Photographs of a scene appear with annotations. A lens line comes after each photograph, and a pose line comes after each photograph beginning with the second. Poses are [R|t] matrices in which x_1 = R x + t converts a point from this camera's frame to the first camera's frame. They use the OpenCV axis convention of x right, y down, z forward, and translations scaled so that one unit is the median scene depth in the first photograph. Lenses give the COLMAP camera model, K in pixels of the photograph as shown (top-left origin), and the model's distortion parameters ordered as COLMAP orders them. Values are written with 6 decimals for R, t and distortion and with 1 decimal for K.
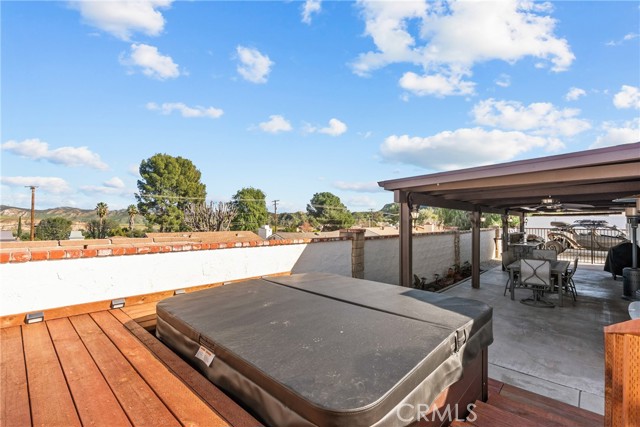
lens RADIAL K [[291.9, 0, 317.0], [0, 291.9, 215.4], [0, 0, 1]] dist [-0.007577, 0.003226]
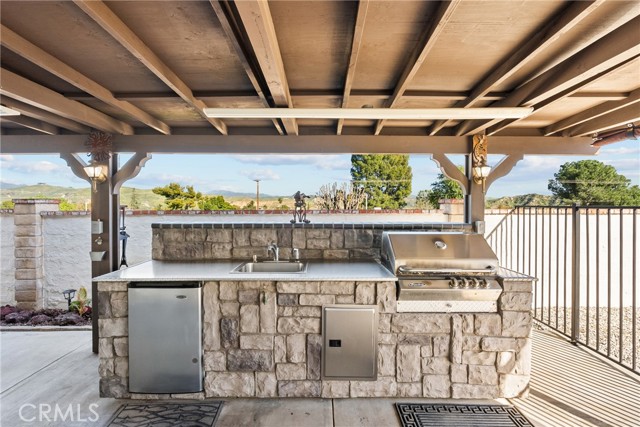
lens RADIAL K [[291.9, 0, 318.6], [0, 291.9, 208.7], [0, 0, 1]] dist [-0.007577, 0.003226]
pose [[0.686773, 0.003229, -0.726865, 0.691685], [0.019561, 0.999546, 0.022922, 0.033040], [0.726609, -0.029960, 0.686398, 0.662357]]
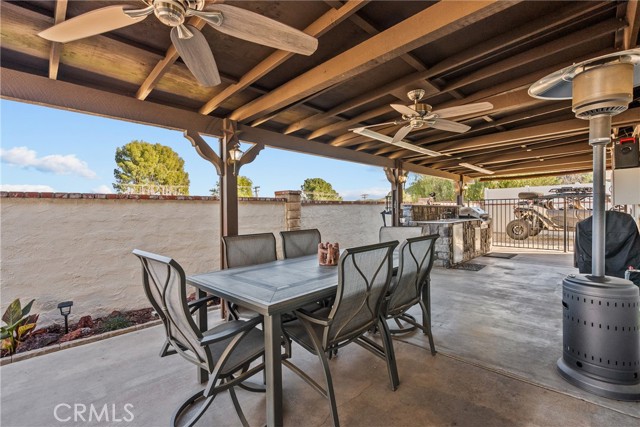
lens RADIAL K [[291.9, 0, 319.1], [0, 291.9, 213.4], [0, 0, 1]] dist [-0.007577, 0.003226]
pose [[0.999707, -0.020592, -0.012707, 0.342049], [0.020977, 0.999299, 0.030996, 0.042339], [0.012060, -0.031254, 0.999439, 0.294542]]
